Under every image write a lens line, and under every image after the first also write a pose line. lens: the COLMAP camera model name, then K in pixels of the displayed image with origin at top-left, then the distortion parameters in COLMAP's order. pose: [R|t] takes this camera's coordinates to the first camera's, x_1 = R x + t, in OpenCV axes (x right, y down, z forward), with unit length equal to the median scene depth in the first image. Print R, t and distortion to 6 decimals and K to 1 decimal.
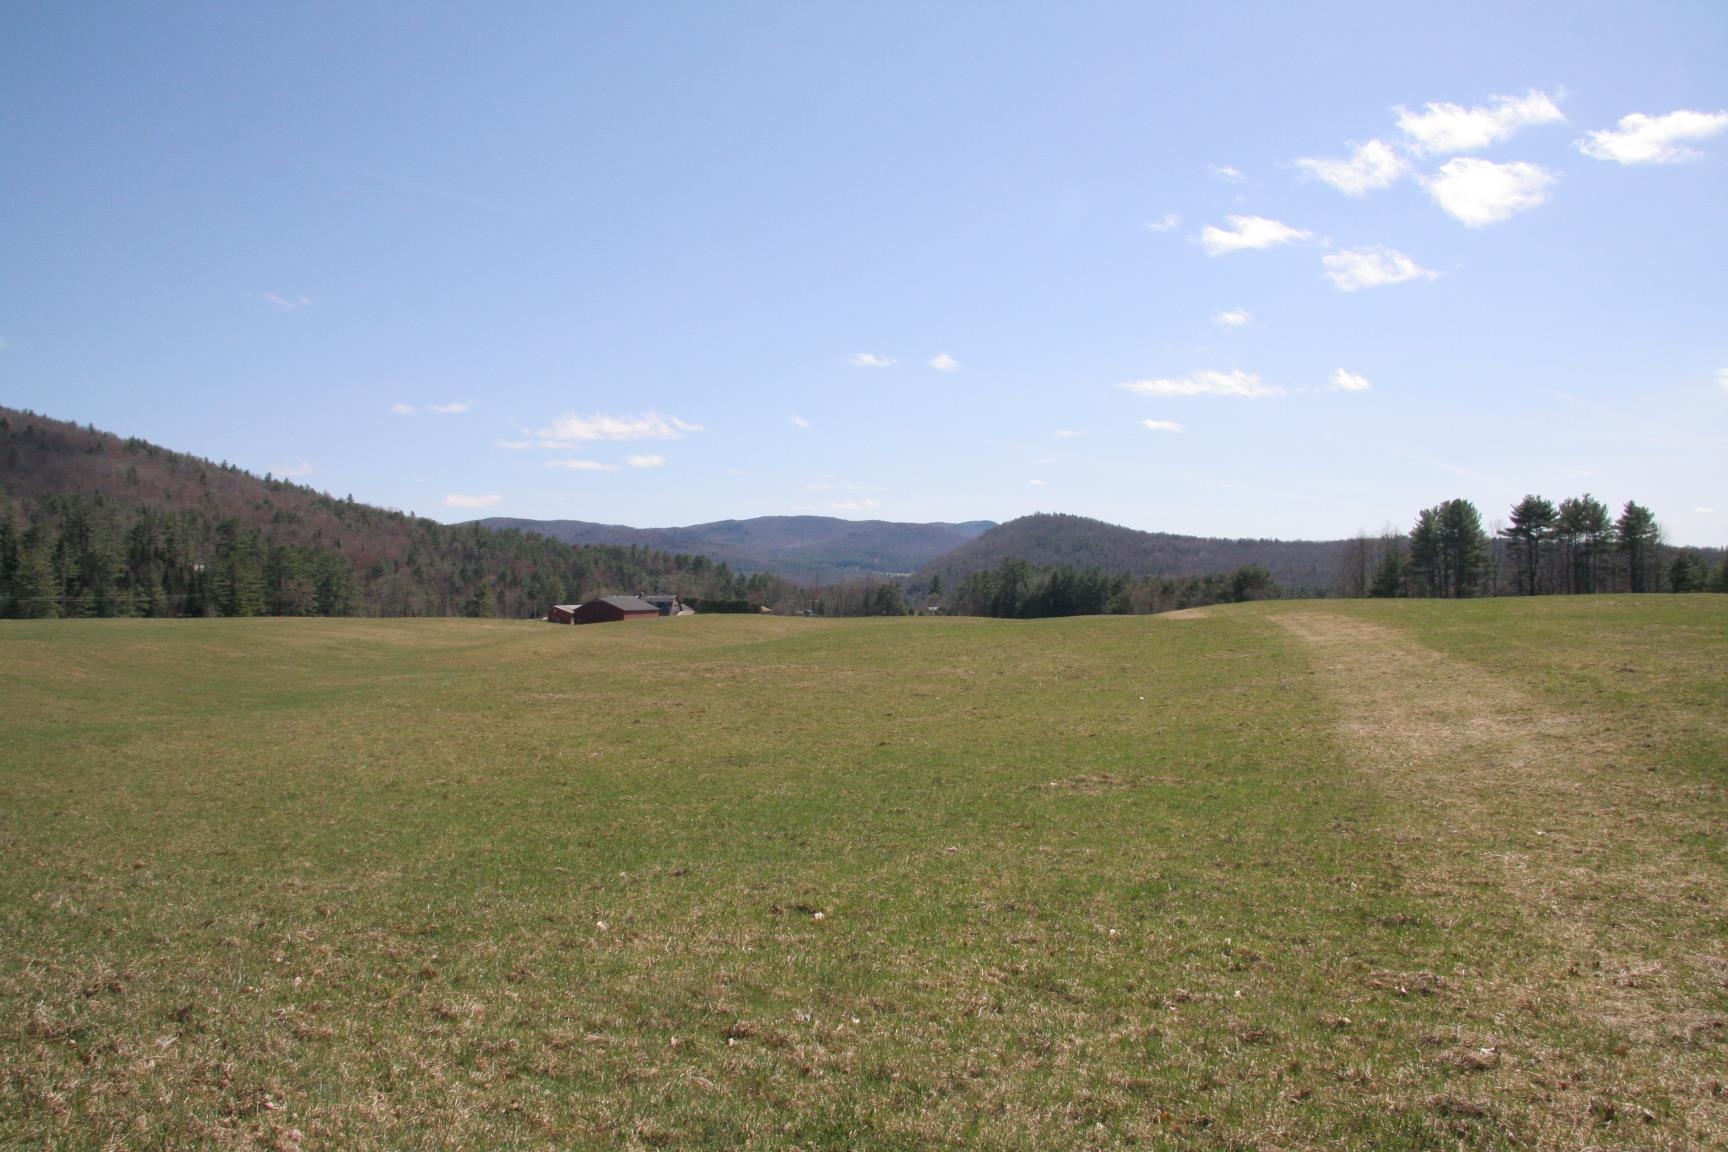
lens RADIAL K [[1332.9, 0, 863.8], [0, 1332.9, 609.1], [0, 0, 1]] dist [-0.179988, 0.131962]
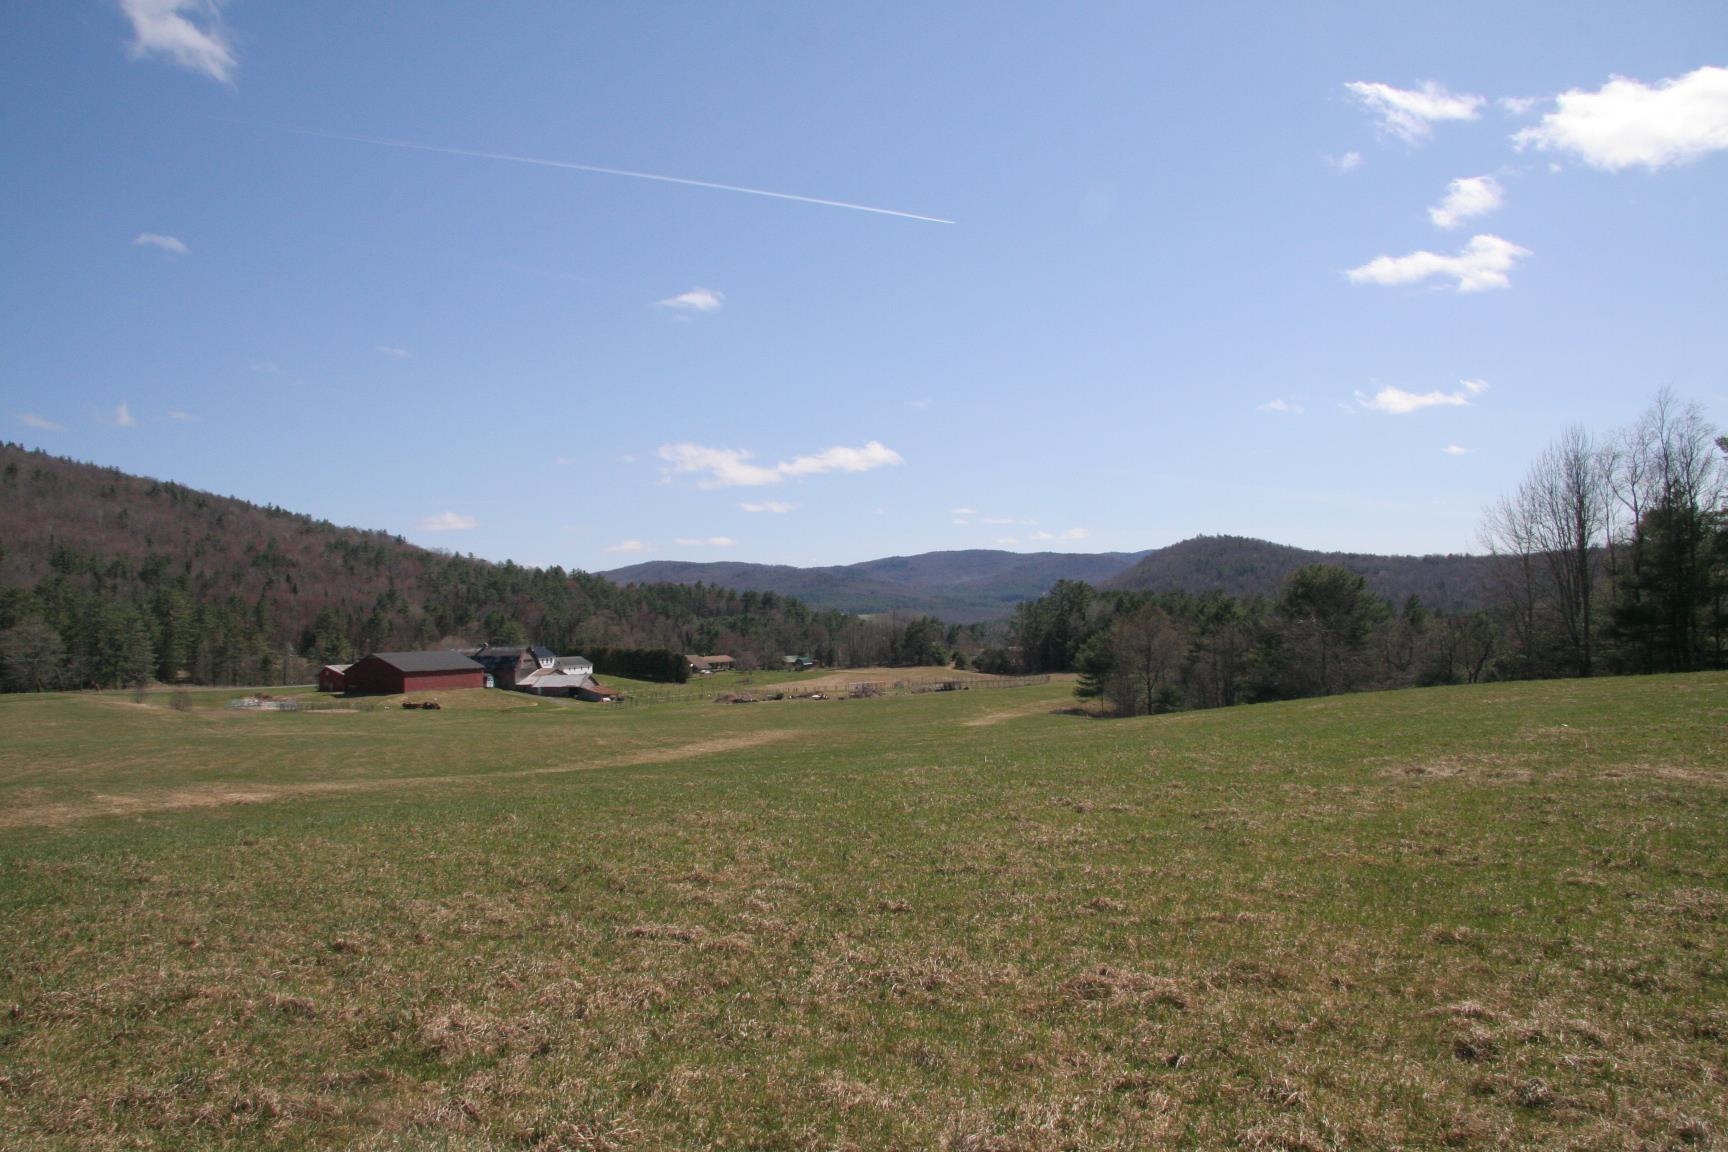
lens RADIAL K [[1348.9, 0, 881.7], [0, 1348.9, 579.2], [0, 0, 1]] dist [-0.130592, 0.006437]
pose [[0.992322, -0.031650, -0.119561, 0.052416], [0.025708, 0.998372, -0.050923, -0.002029], [0.120978, 0.047458, 0.991520, 0.135717]]
